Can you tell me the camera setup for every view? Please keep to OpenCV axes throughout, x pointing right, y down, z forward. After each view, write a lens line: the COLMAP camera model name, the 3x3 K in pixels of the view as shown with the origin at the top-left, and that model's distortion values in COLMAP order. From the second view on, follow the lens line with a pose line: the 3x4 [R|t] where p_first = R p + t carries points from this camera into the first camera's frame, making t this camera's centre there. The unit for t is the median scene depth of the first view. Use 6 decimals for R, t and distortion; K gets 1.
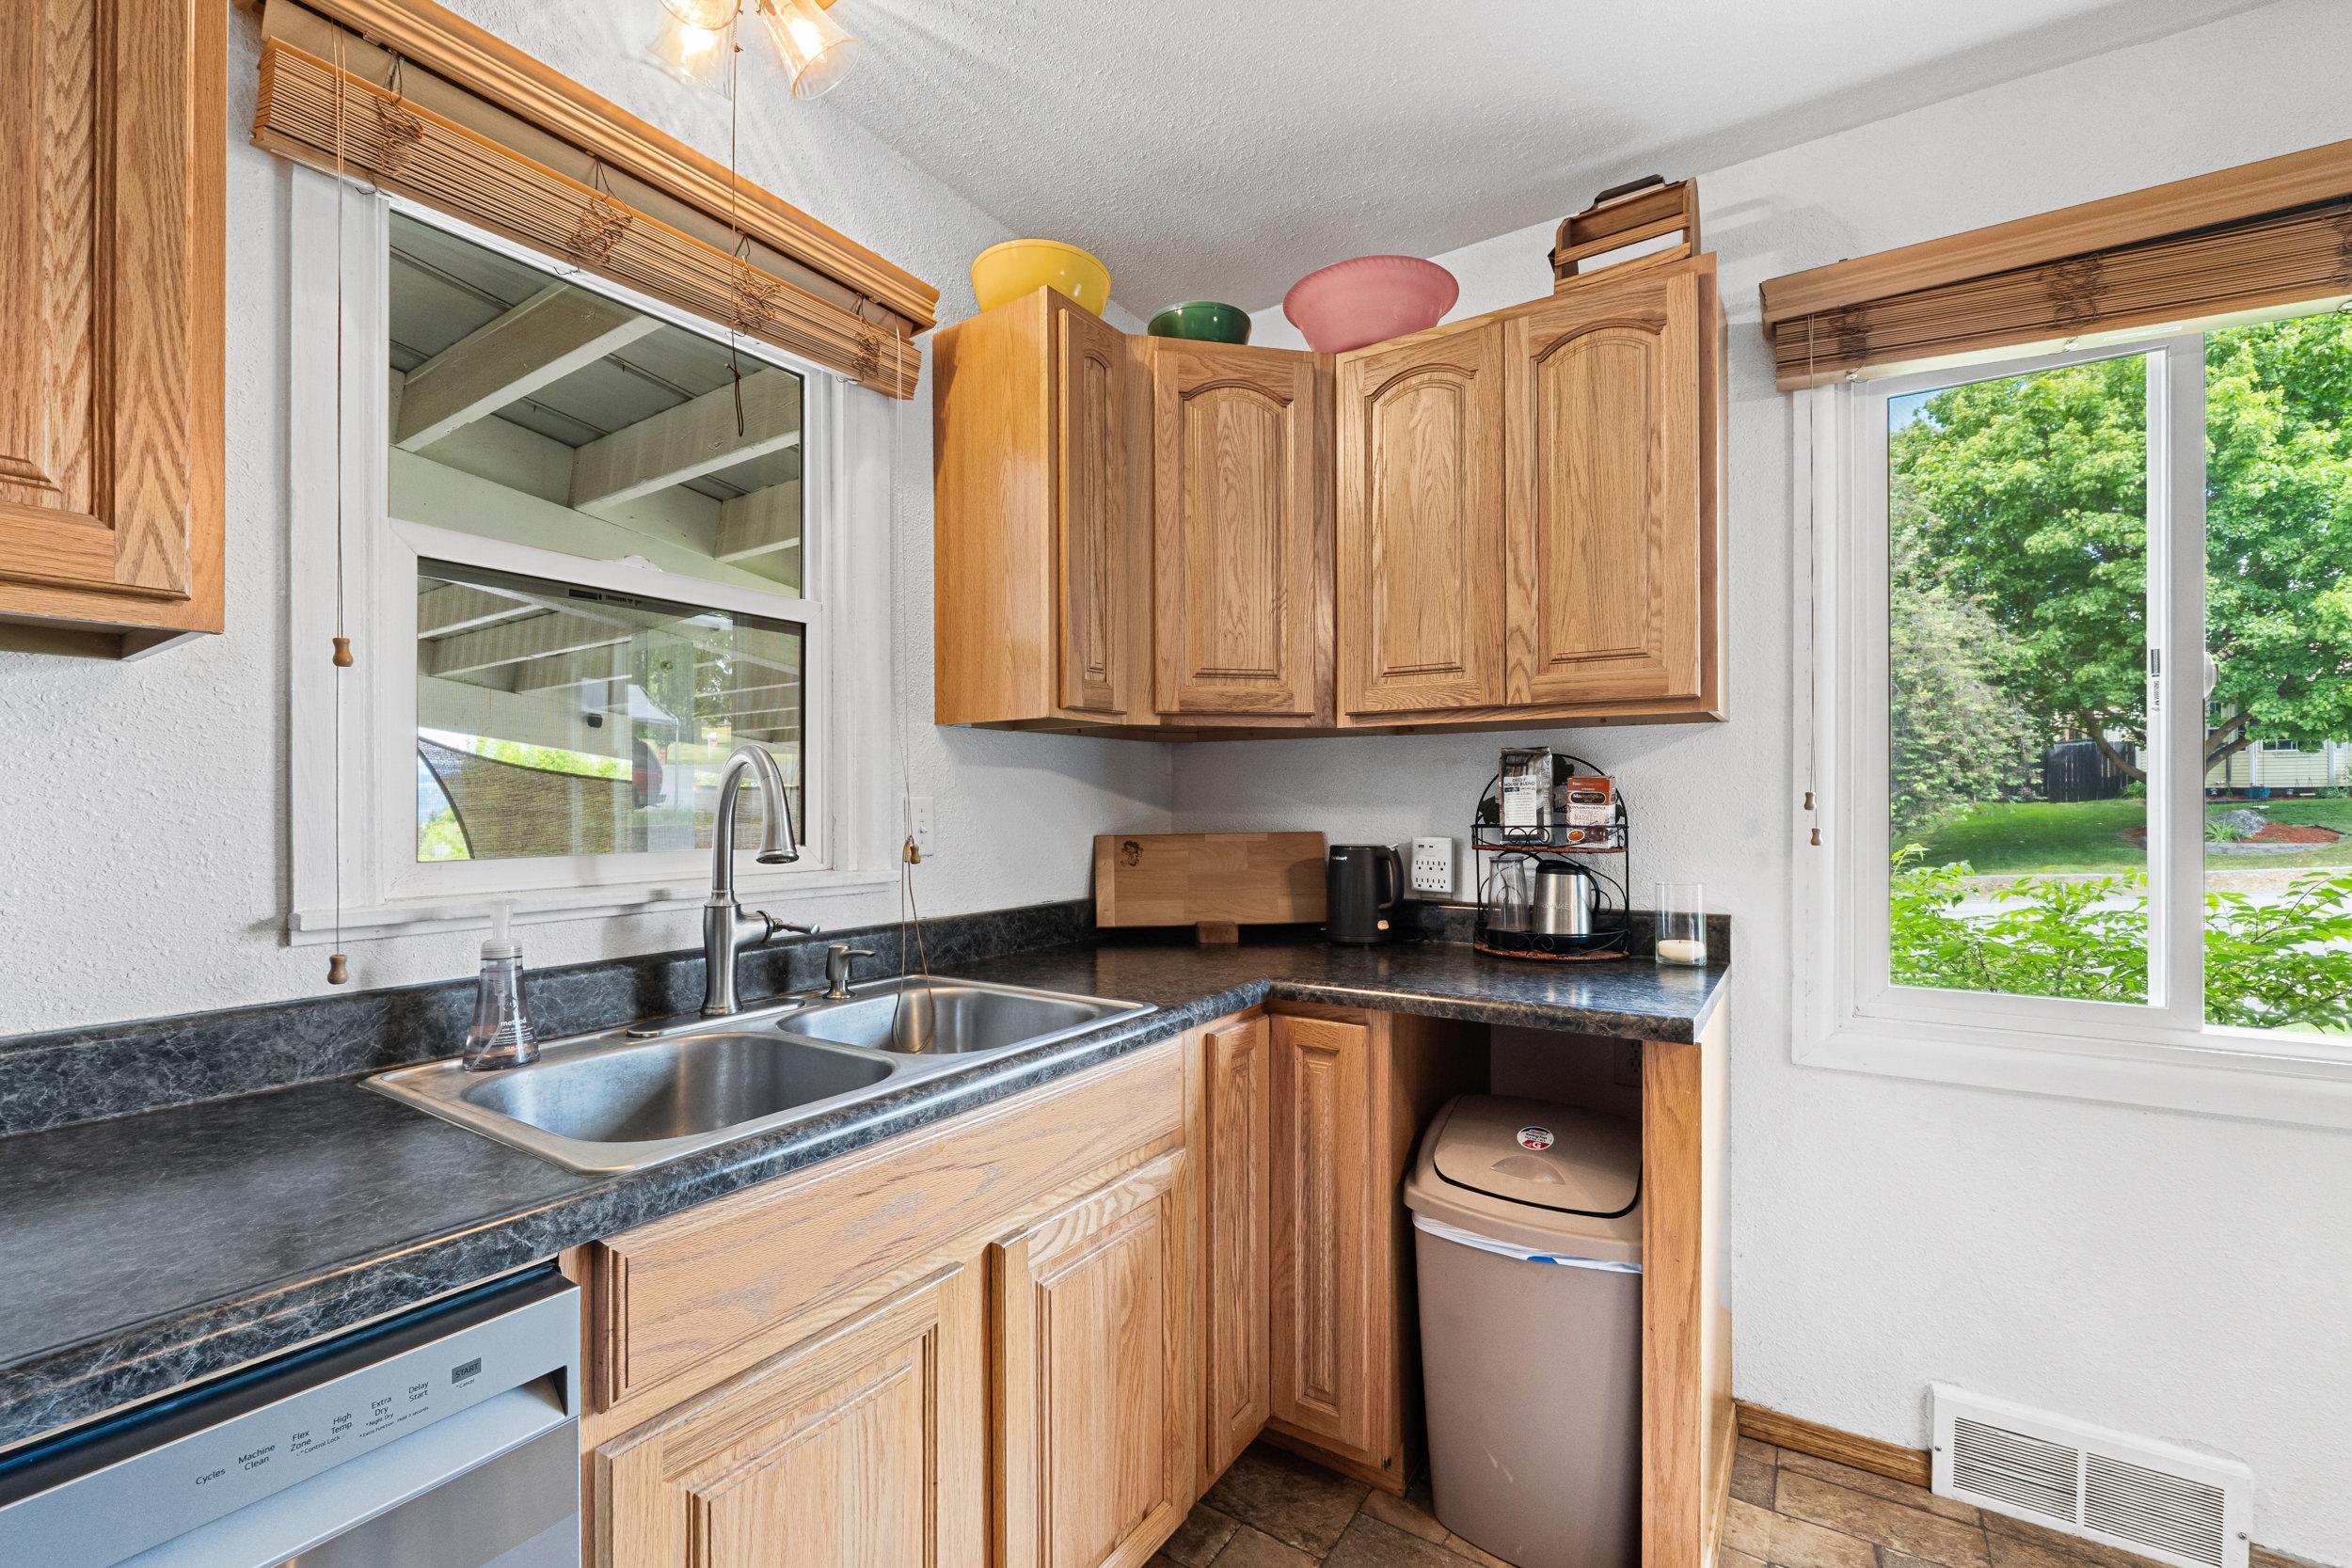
lens RADIAL K [[988.7, 0, 1162.3], [0, 988.7, 804.1], [0, 0, 1]] dist [-0.006781, -0.000002]
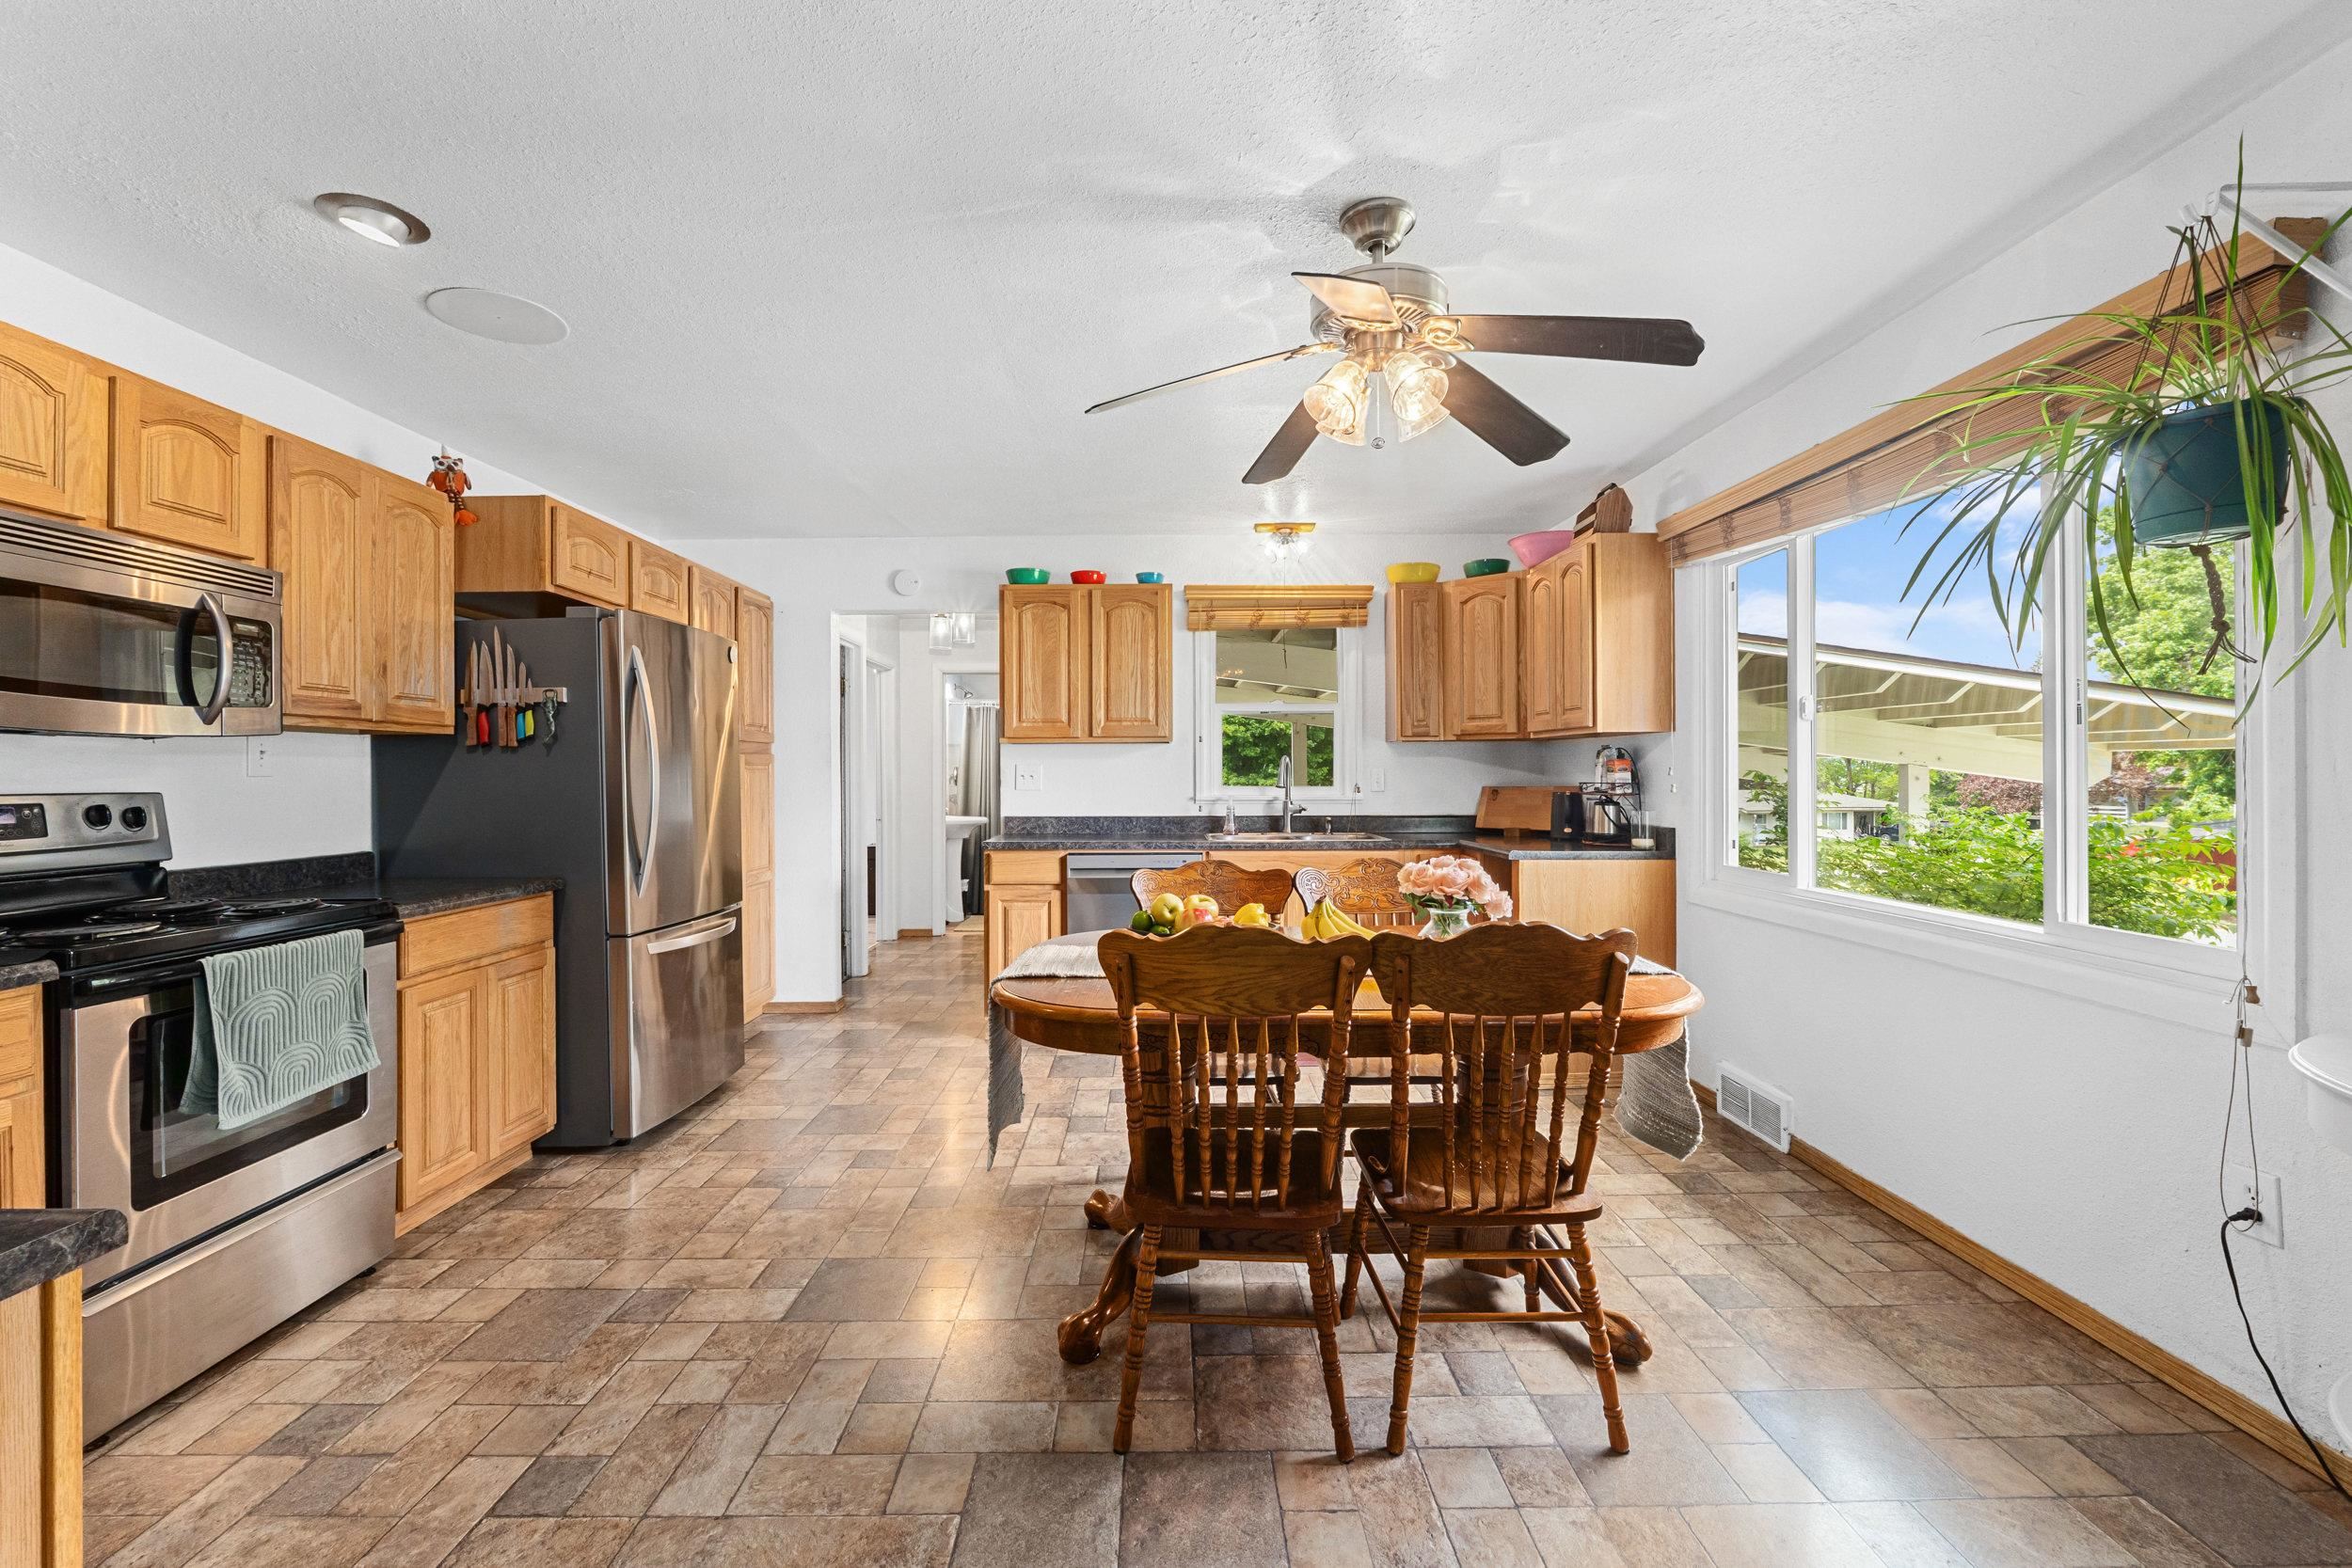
lens RADIAL K [[988.7, 0, 1174.1], [0, 988.7, 776.4], [0, 0, 1]] dist [-0.006781, -0.000002]
pose [[0.565712, 0.004223, -0.824592, 1.634469], [0.001141, 0.999982, 0.005904, -0.005324], [0.824602, -0.004281, 0.565697, -0.962114]]
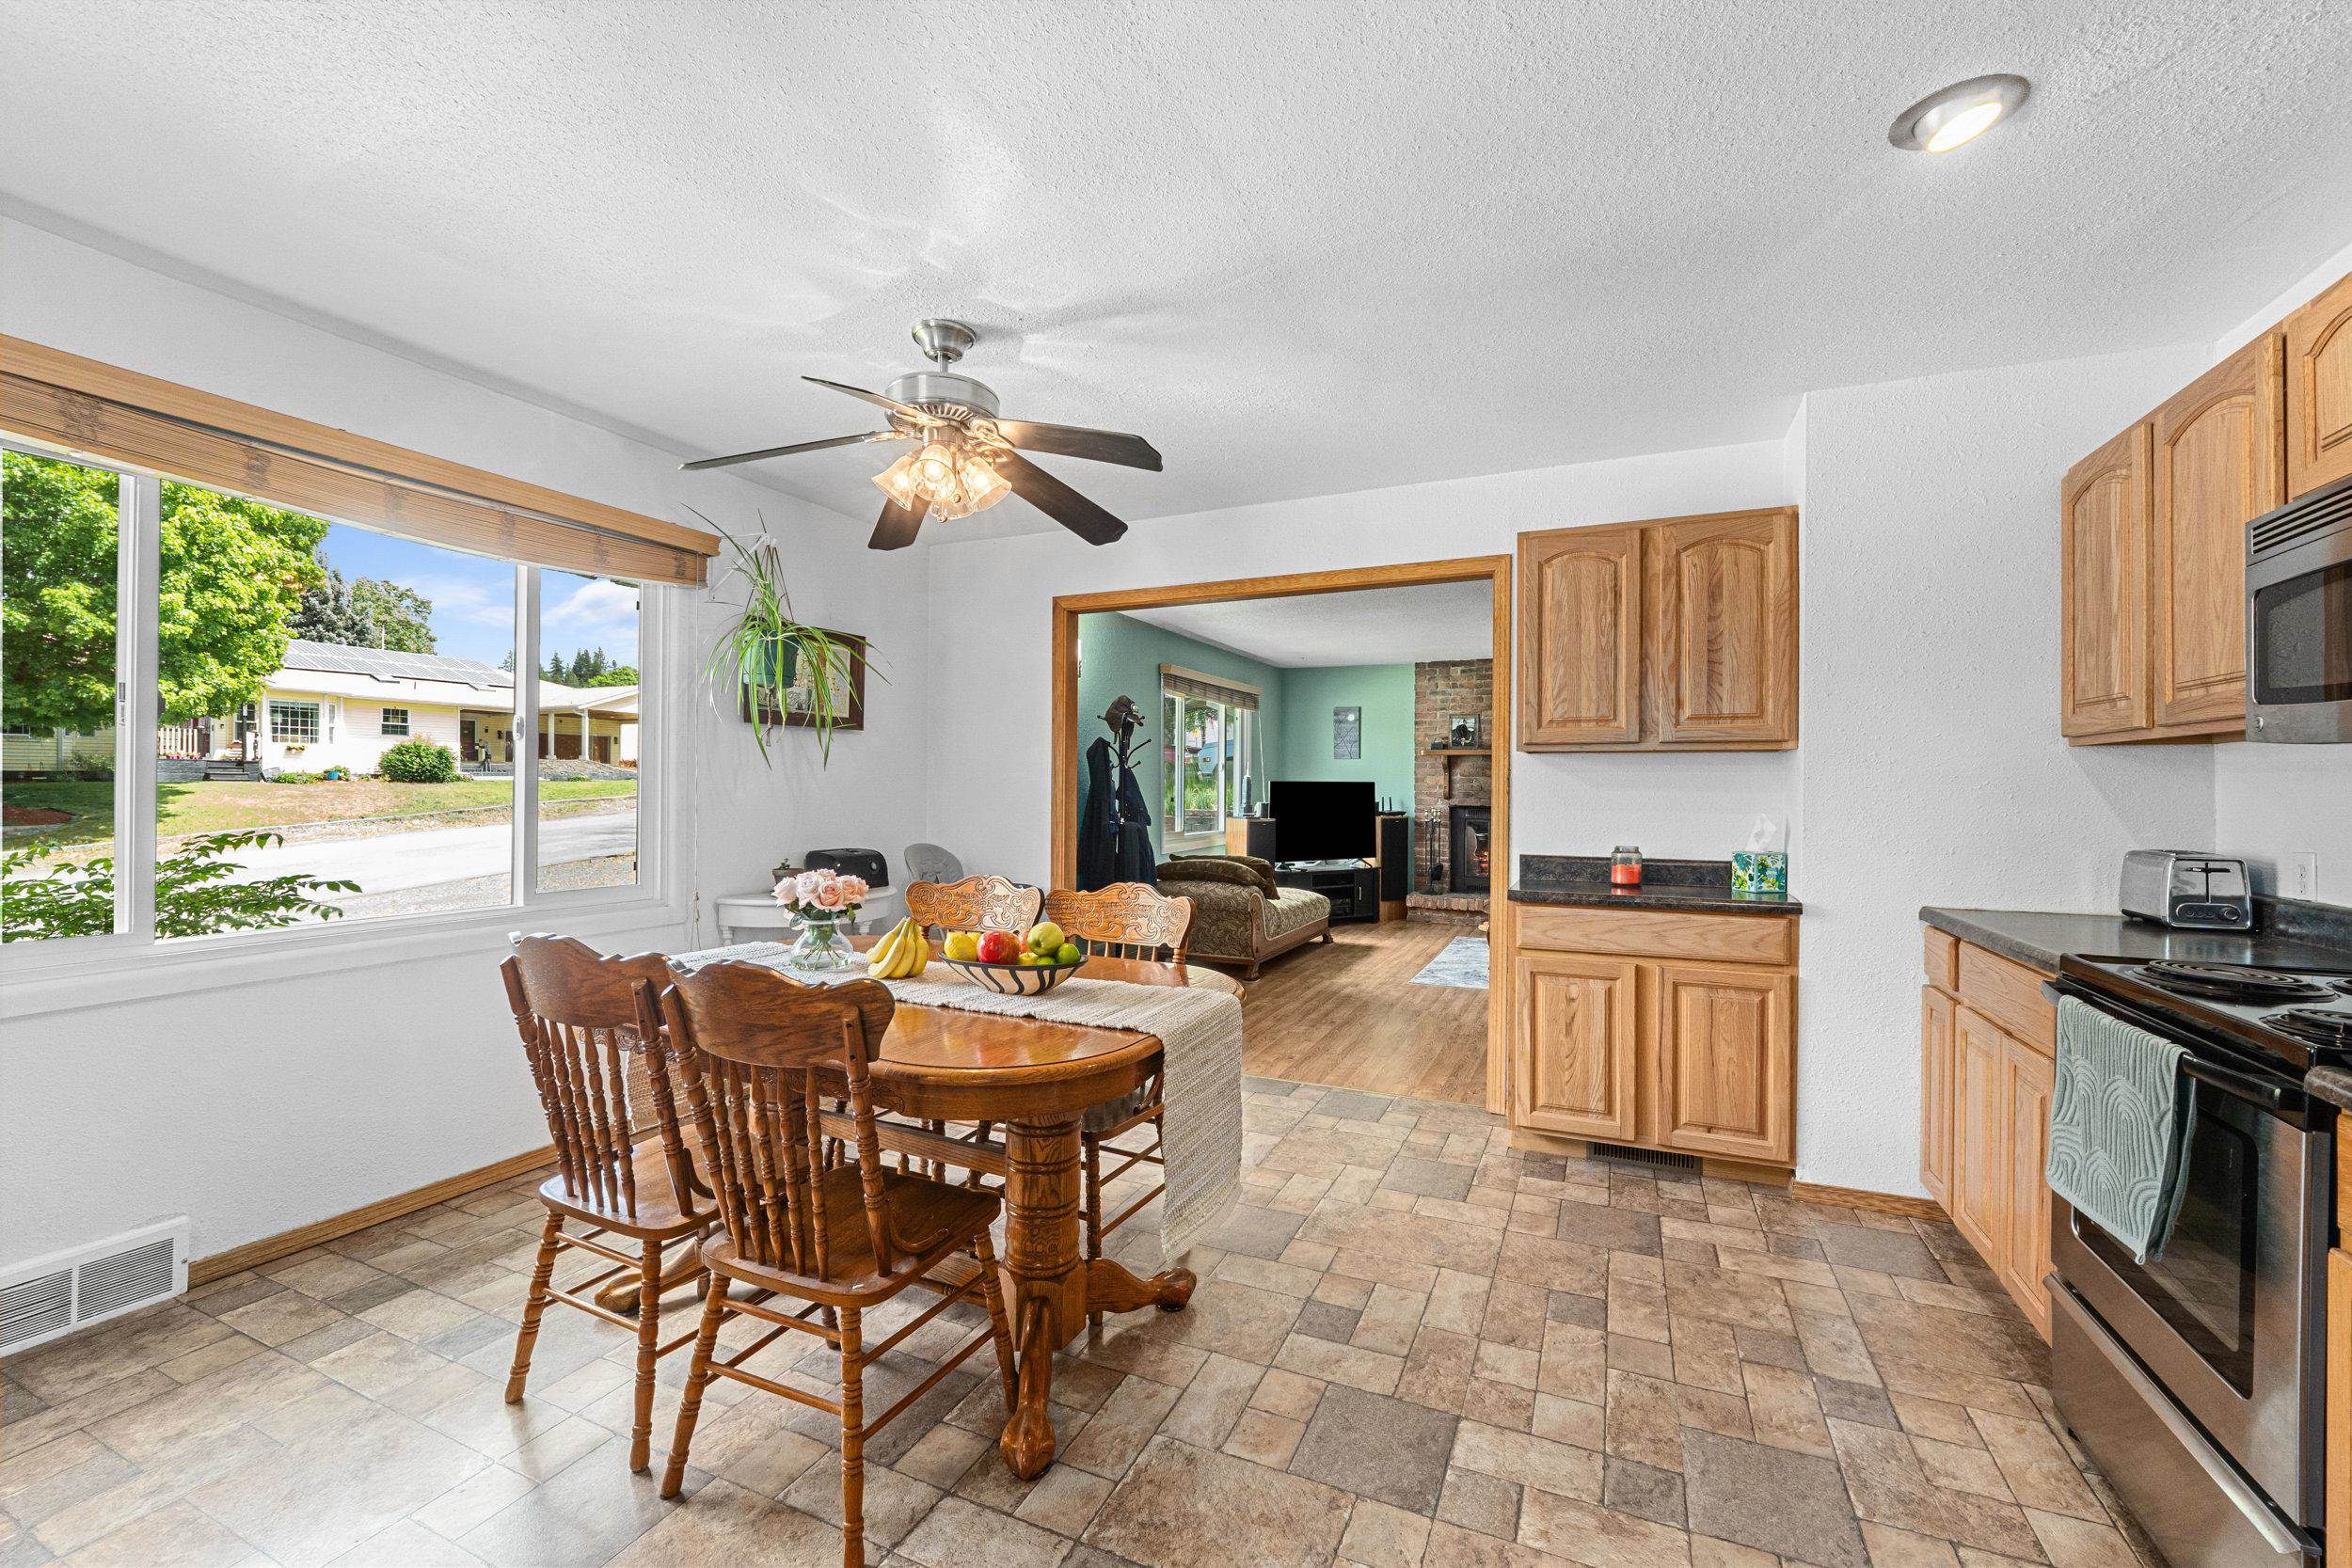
lens RADIAL K [[988.7, 0, 1161.4], [0, 988.7, 790.6], [0, 0, 1]] dist [-0.006781, -0.000002]
pose [[-0.151315, 0.000537, 0.988485, -0.527325], [-0.003440, 0.999994, -0.001070, -0.003402], [-0.988480, -0.003563, -0.151313, -0.233677]]
